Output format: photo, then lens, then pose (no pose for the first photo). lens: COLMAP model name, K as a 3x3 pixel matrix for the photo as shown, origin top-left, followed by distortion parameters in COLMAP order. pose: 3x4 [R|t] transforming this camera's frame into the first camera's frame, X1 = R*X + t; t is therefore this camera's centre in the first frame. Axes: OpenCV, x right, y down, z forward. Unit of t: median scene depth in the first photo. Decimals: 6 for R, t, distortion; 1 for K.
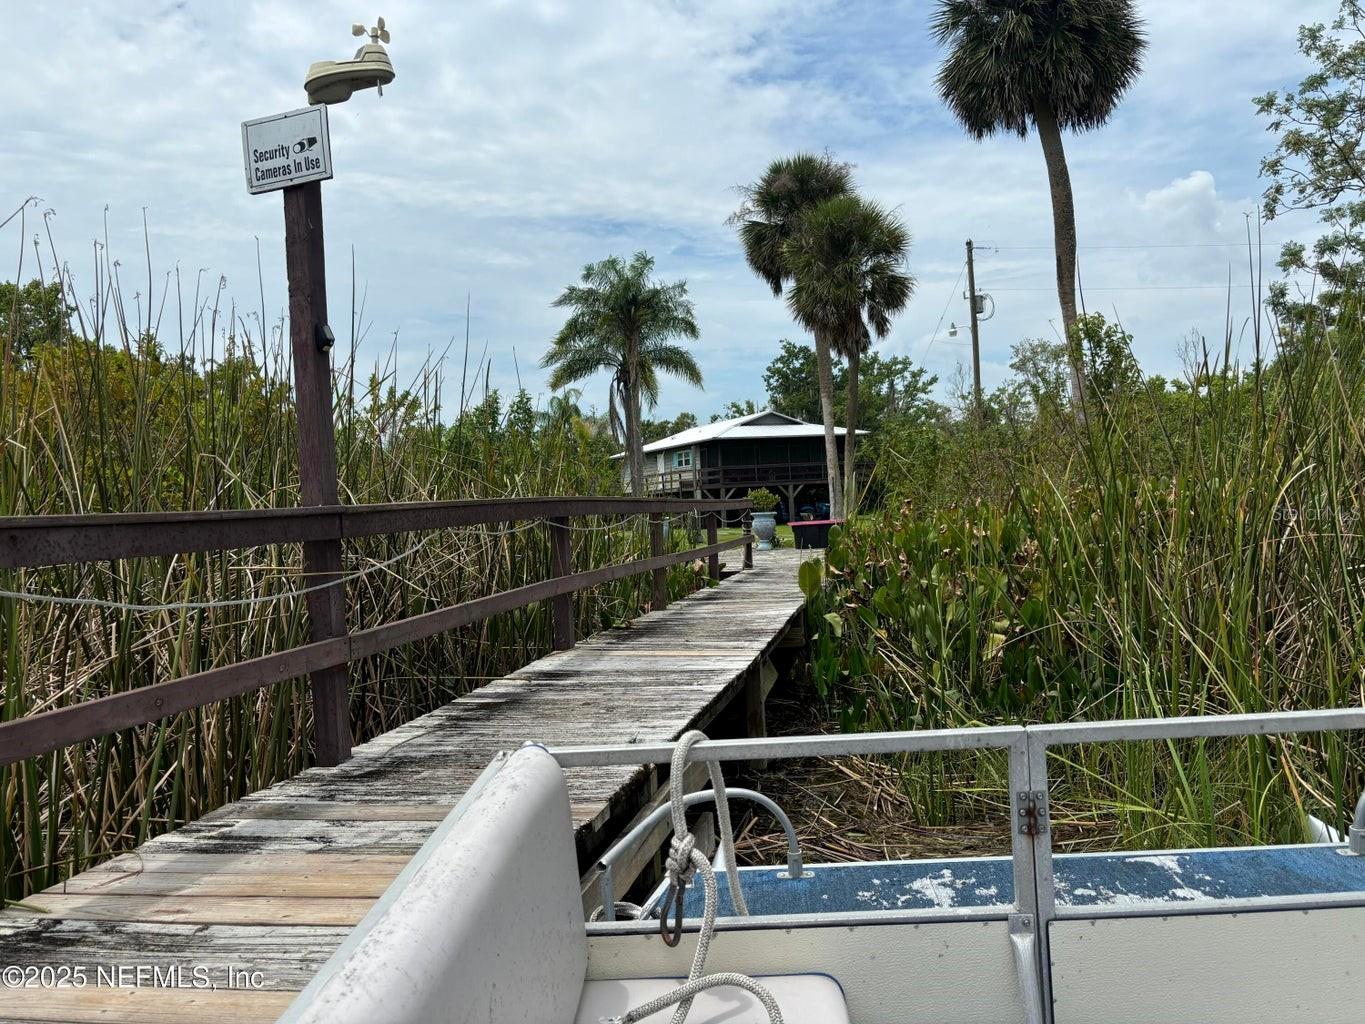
lens RADIAL K [[1034.2, 0, 704.2], [0, 1034.2, 510.3], [0, 0, 1]] dist [0.058749, -0.063551]
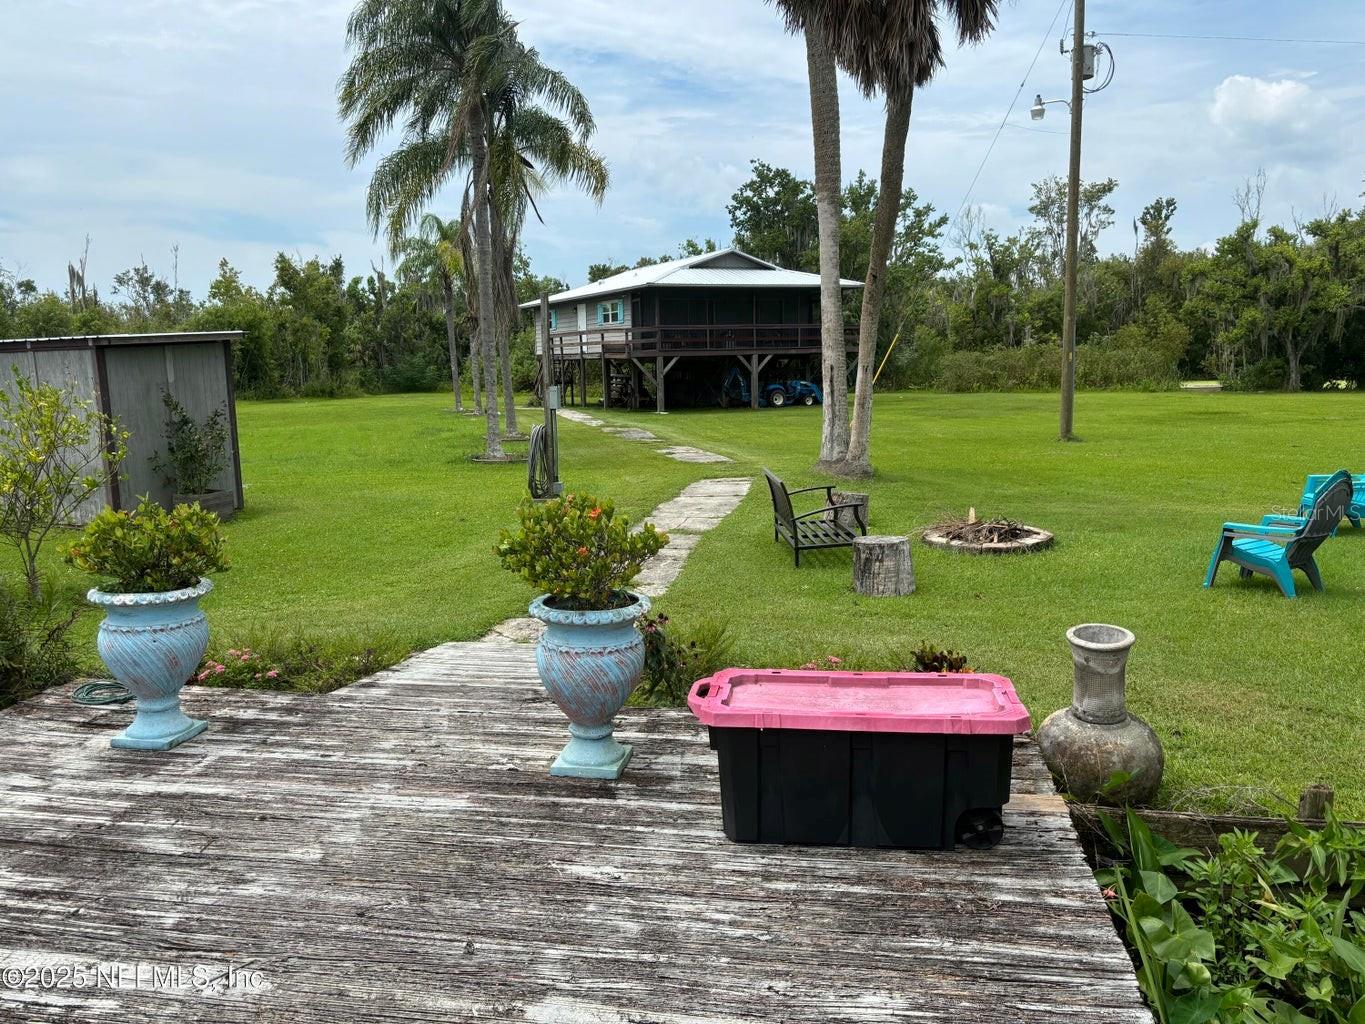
lens RADIAL K [[1034.2, 0, 704.2], [0, 1034.2, 510.3], [0, 0, 1]] dist [0.058749, -0.063551]
pose [[0.998894, 0.030598, 0.035714, 0.019165], [-0.035342, 0.989403, 0.140830, -0.013367], [-0.031026, -0.141936, 0.989389, 0.200187]]
